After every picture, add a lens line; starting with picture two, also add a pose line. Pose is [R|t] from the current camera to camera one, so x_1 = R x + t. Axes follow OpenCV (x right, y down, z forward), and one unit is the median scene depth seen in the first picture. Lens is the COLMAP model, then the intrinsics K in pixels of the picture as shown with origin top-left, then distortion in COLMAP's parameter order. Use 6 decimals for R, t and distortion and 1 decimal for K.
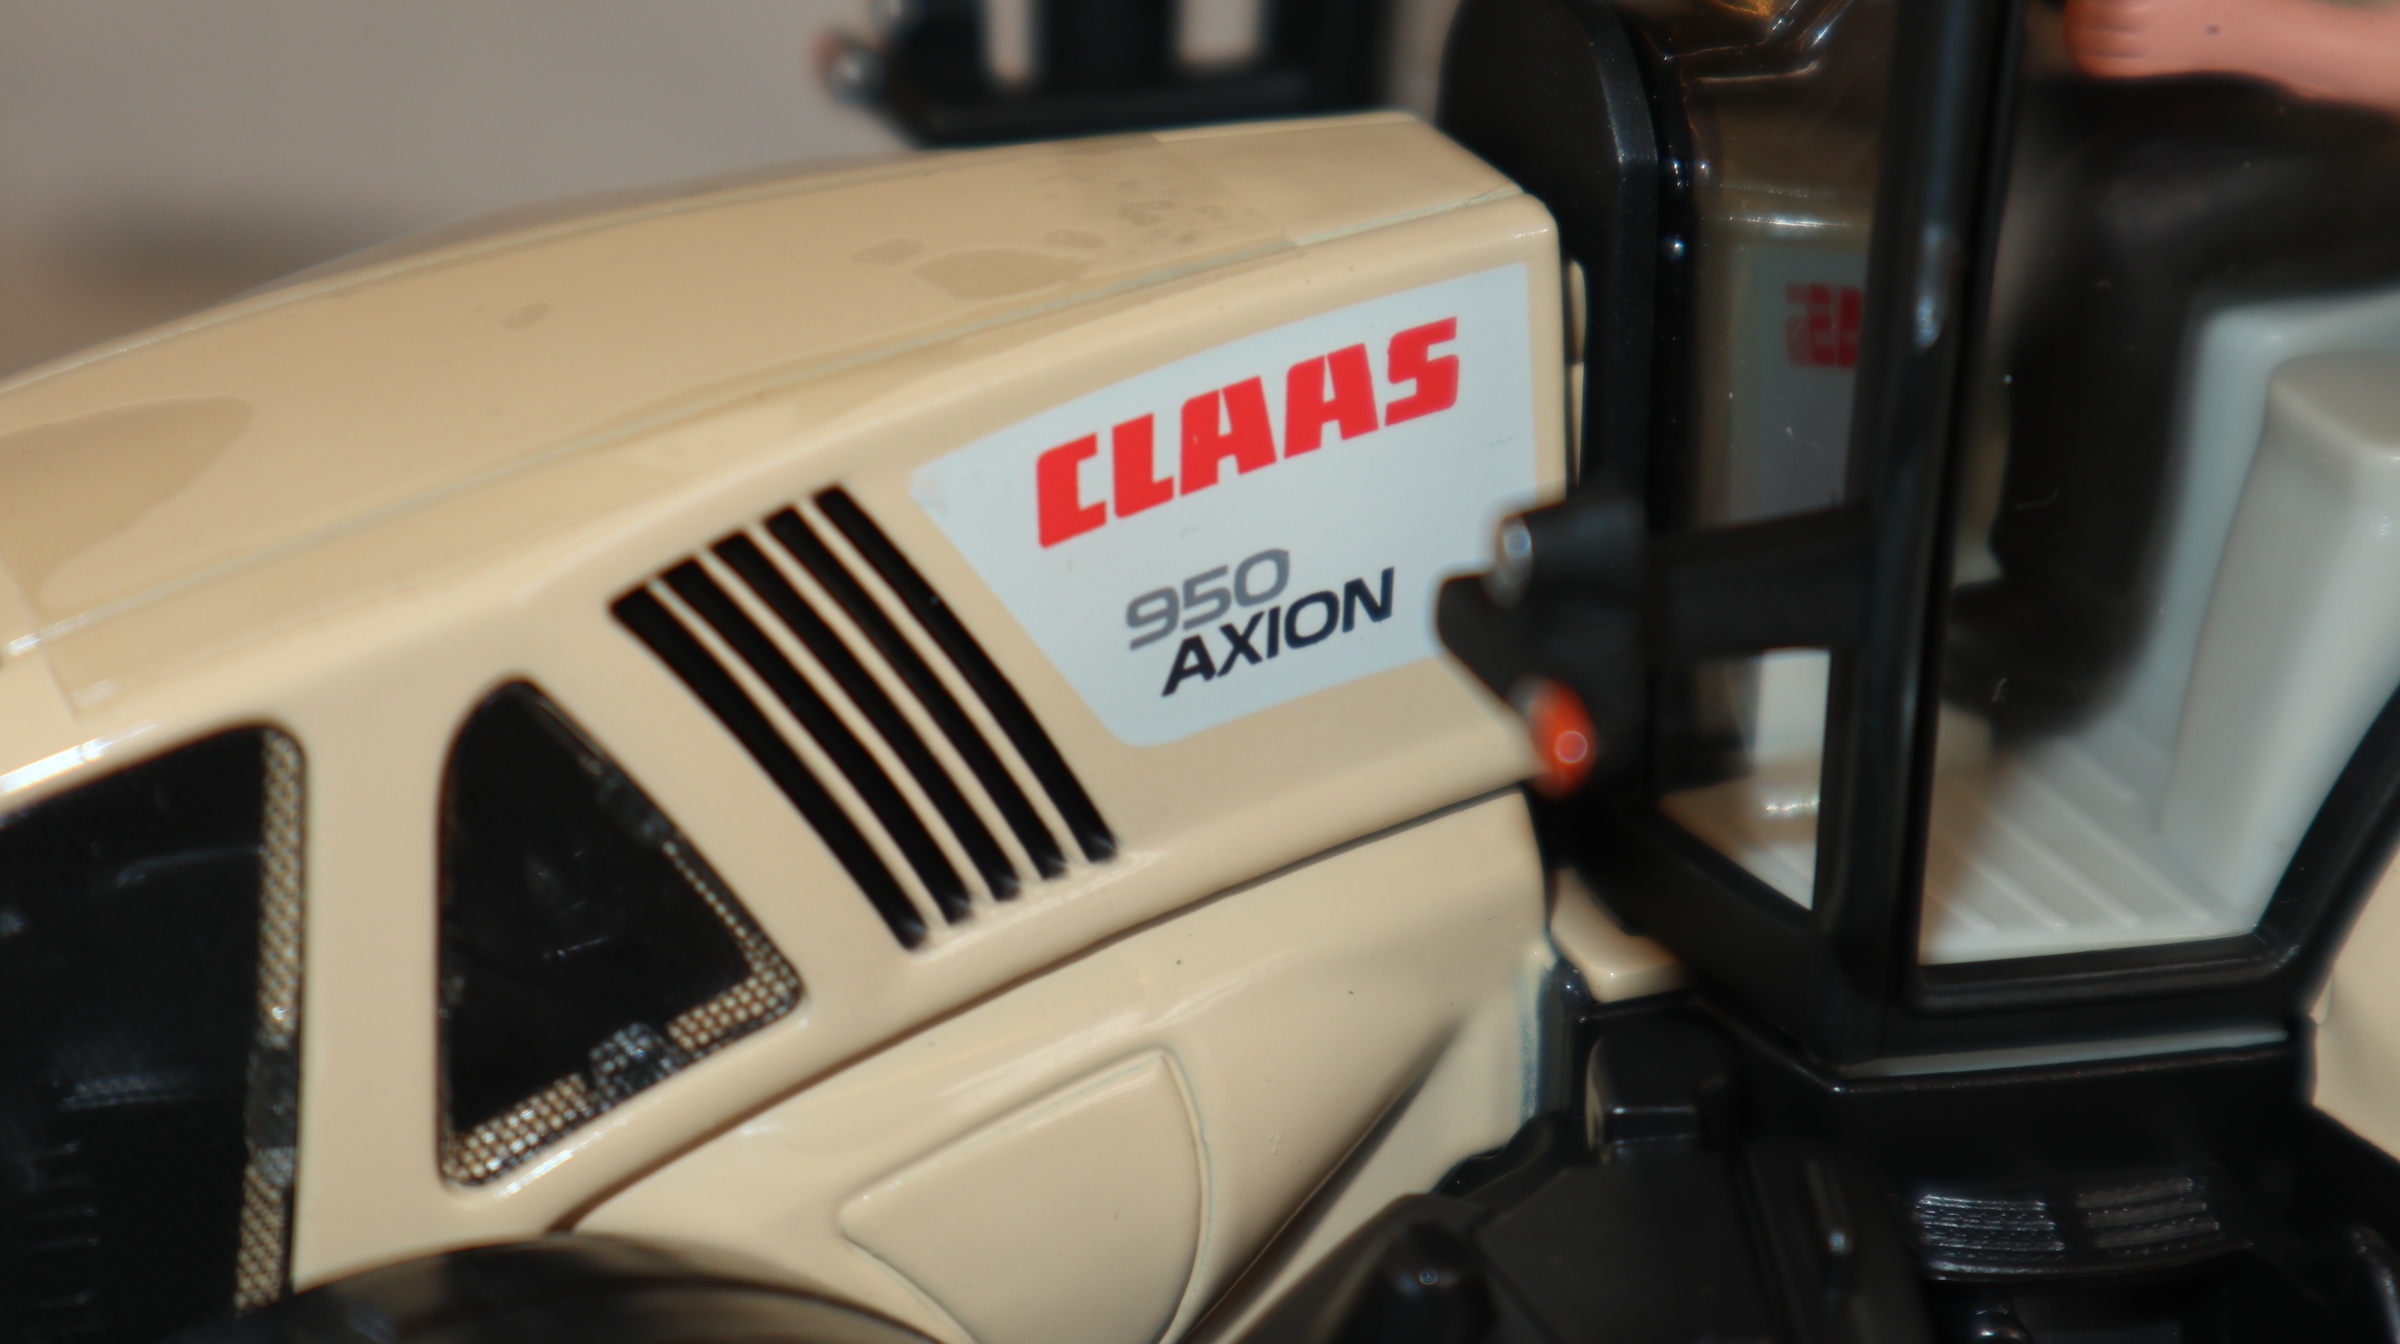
lens RADIAL K [[4897.0, 0, 1200.0], [0, 4897.0, 672.0], [0, 0, 1]] dist [-0.048946, -0.223856]
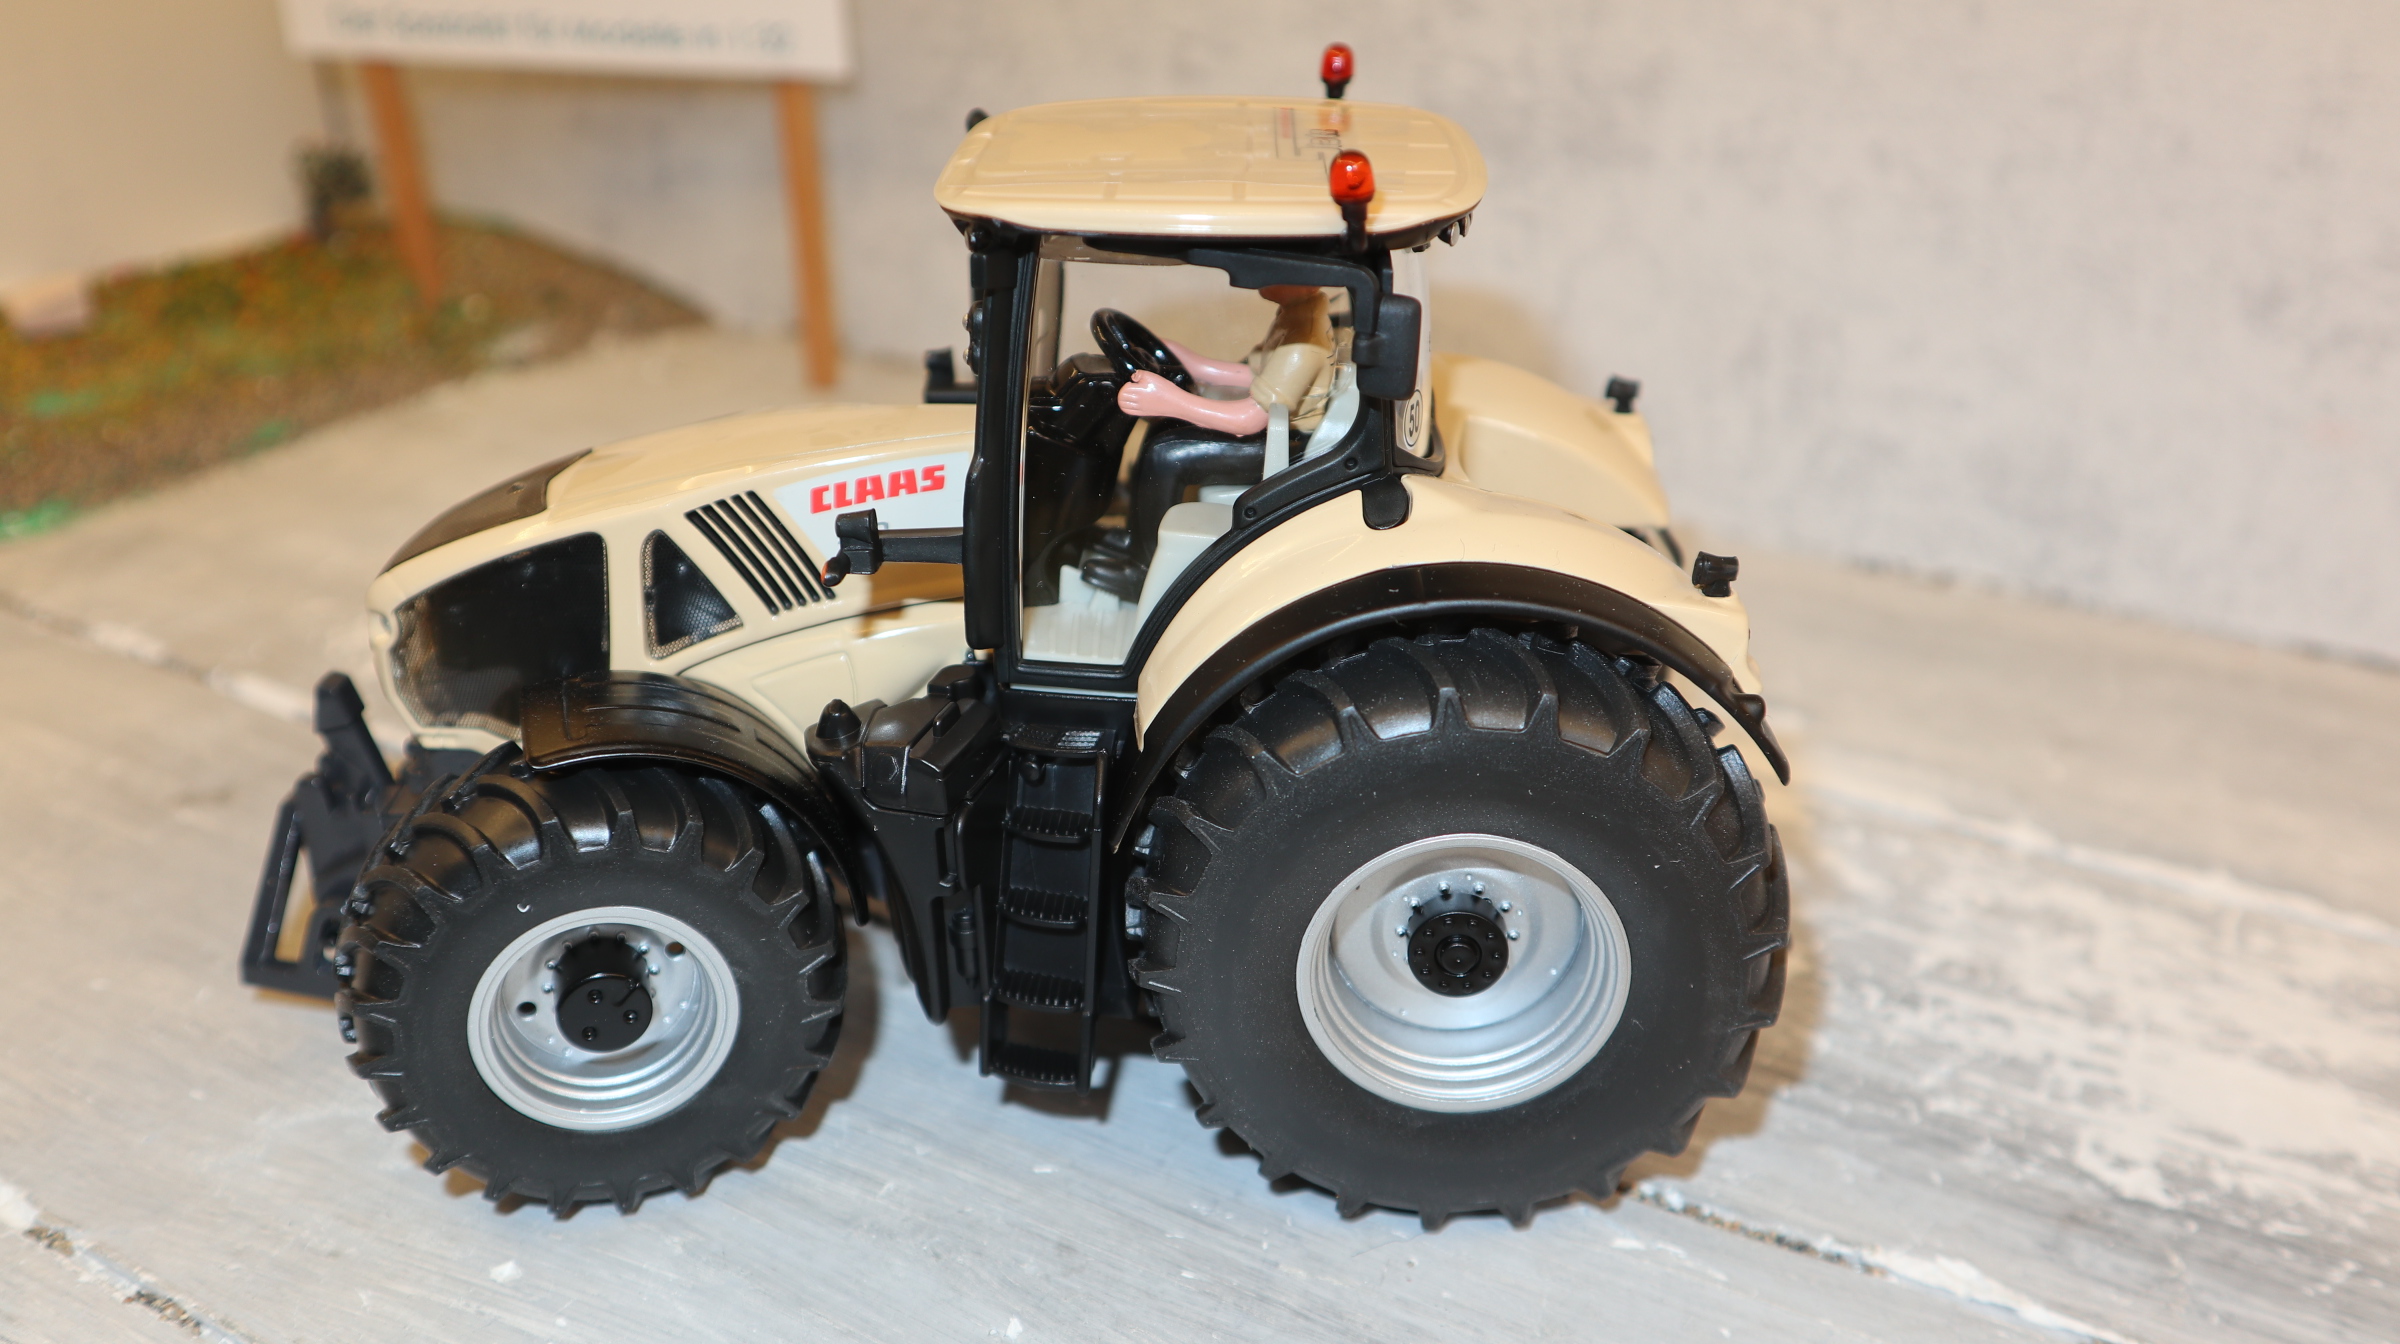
lens RADIAL K [[2103.0, 0, 1190.9], [0, 2103.0, 610.9], [0, 0, 1]] dist [-0.069379, 0.126808]
pose [[0.927204, 0.132330, -0.350403, 0.801574], [-0.125790, 0.991190, 0.041471, -0.054120], [0.352804, 0.005625, 0.935681, -0.400912]]
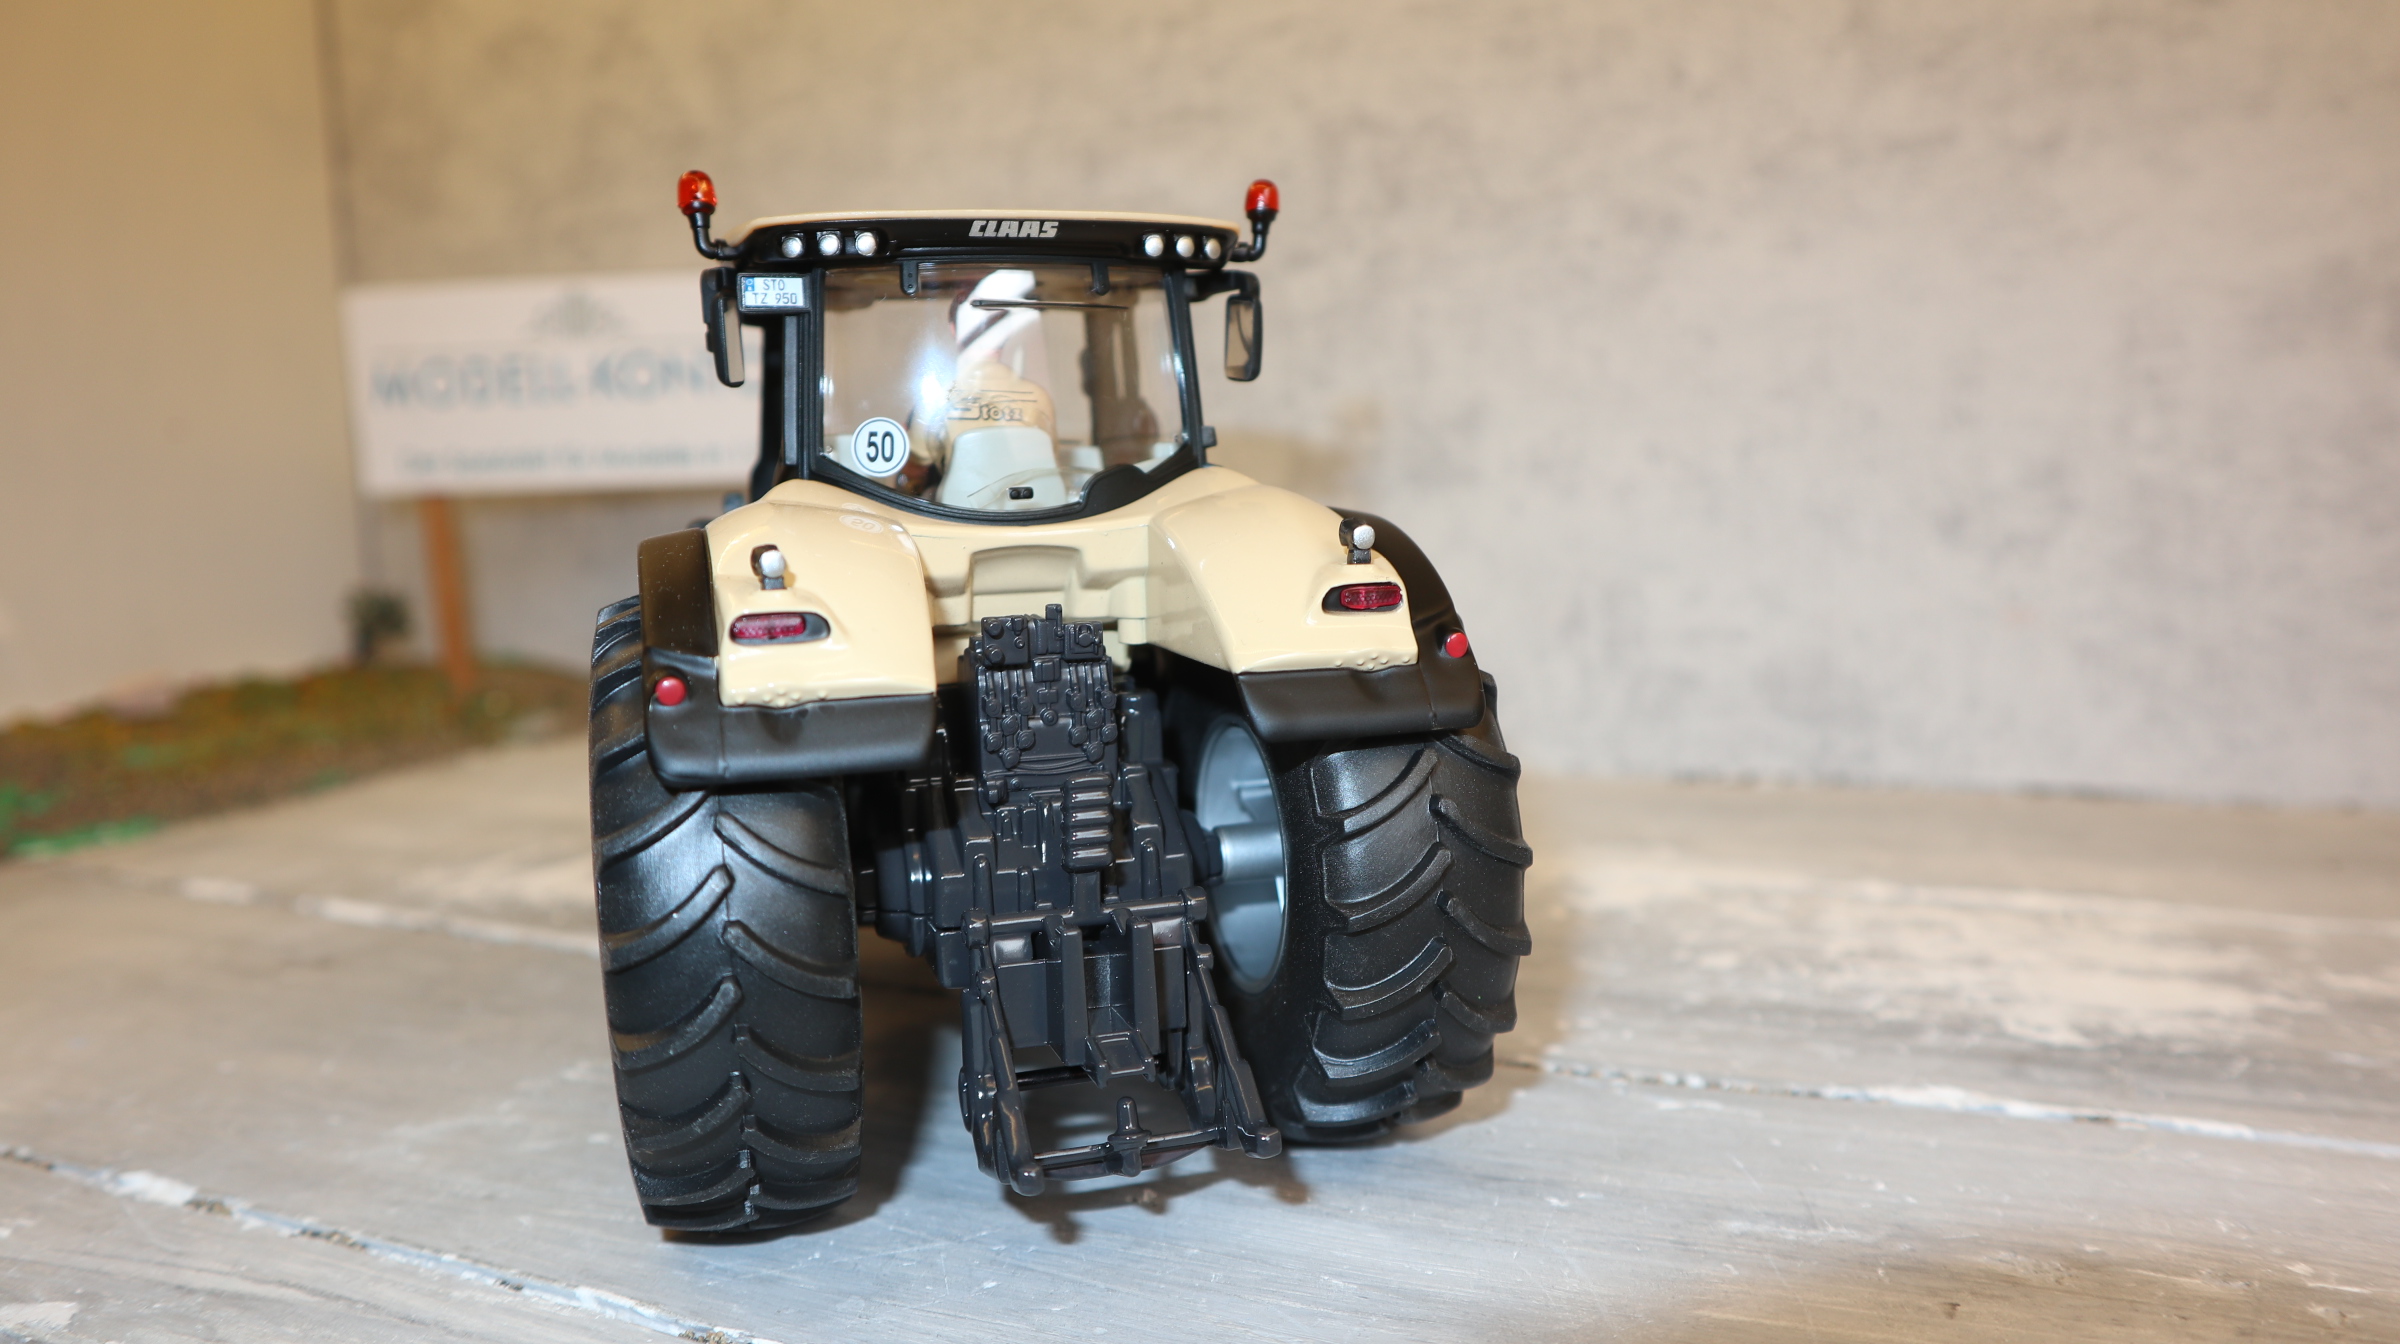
lens RADIAL K [[1740.8, 0, 1185.0], [0, 1740.8, 617.5], [0, 0, 1]] dist [-0.115739, 0.096759]
pose [[0.964790, -0.021538, -0.262138, 0.613325], [-0.056857, 0.955999, -0.287808, 0.482753], [0.256803, 0.292579, 0.921114, -0.388093]]
